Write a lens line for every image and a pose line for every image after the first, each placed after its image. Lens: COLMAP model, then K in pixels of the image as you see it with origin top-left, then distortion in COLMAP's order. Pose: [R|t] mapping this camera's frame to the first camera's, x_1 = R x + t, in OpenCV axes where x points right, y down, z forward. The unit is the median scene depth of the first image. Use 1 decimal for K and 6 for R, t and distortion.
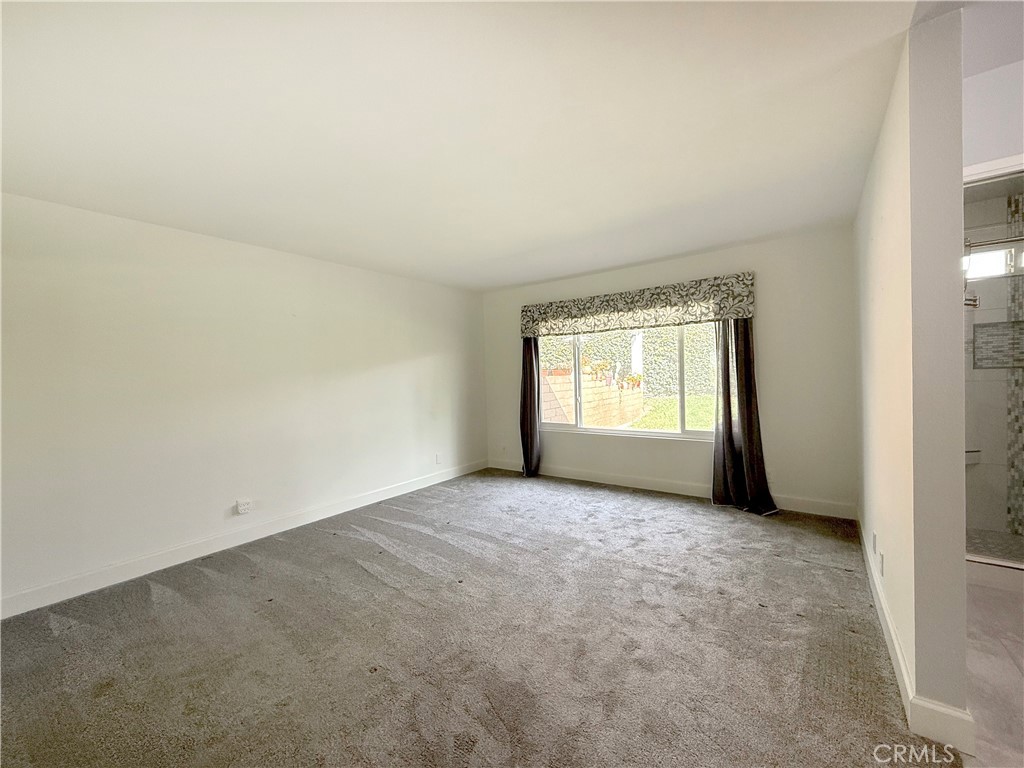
lens RADIAL K [[403.4, 0, 510.8], [0, 403.4, 382.9], [0, 0, 1]] dist [0.000130, -0.000152]
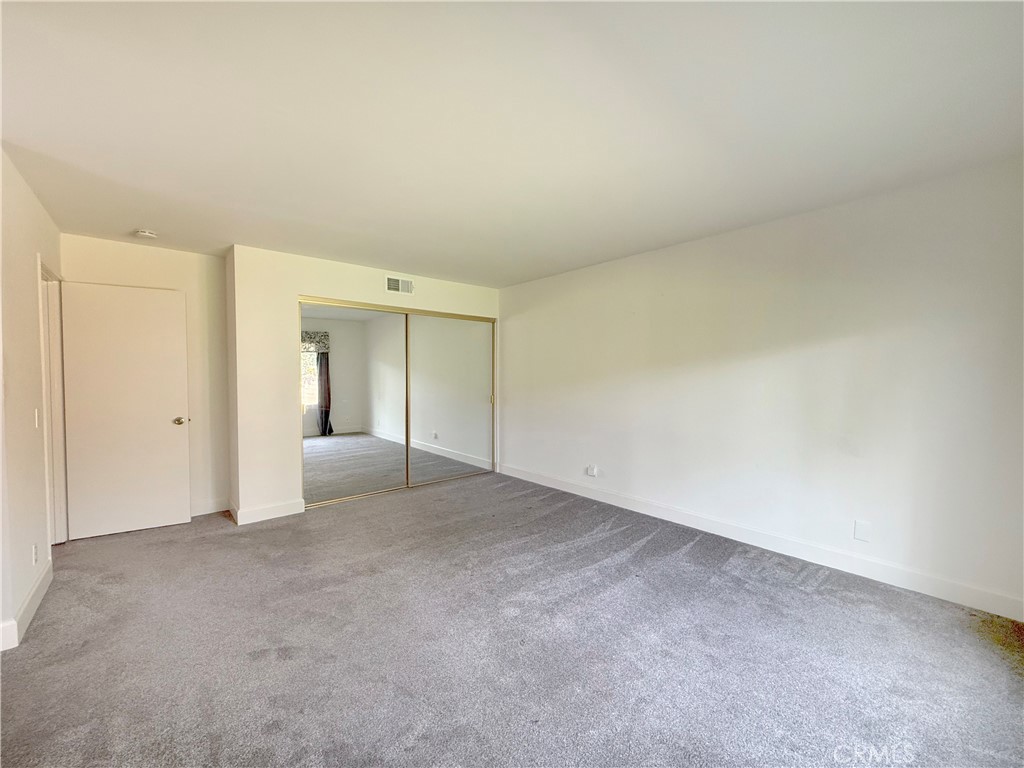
lens RADIAL K [[403.4, 0, 510.3], [0, 403.4, 382.8], [0, 0, 1]] dist [0.000130, -0.000152]
pose [[-0.209083, 0.052088, -0.976510, 0.584455], [-0.012267, 0.998362, 0.055880, -0.042516], [0.977821, 0.023663, -0.208102, 0.900223]]
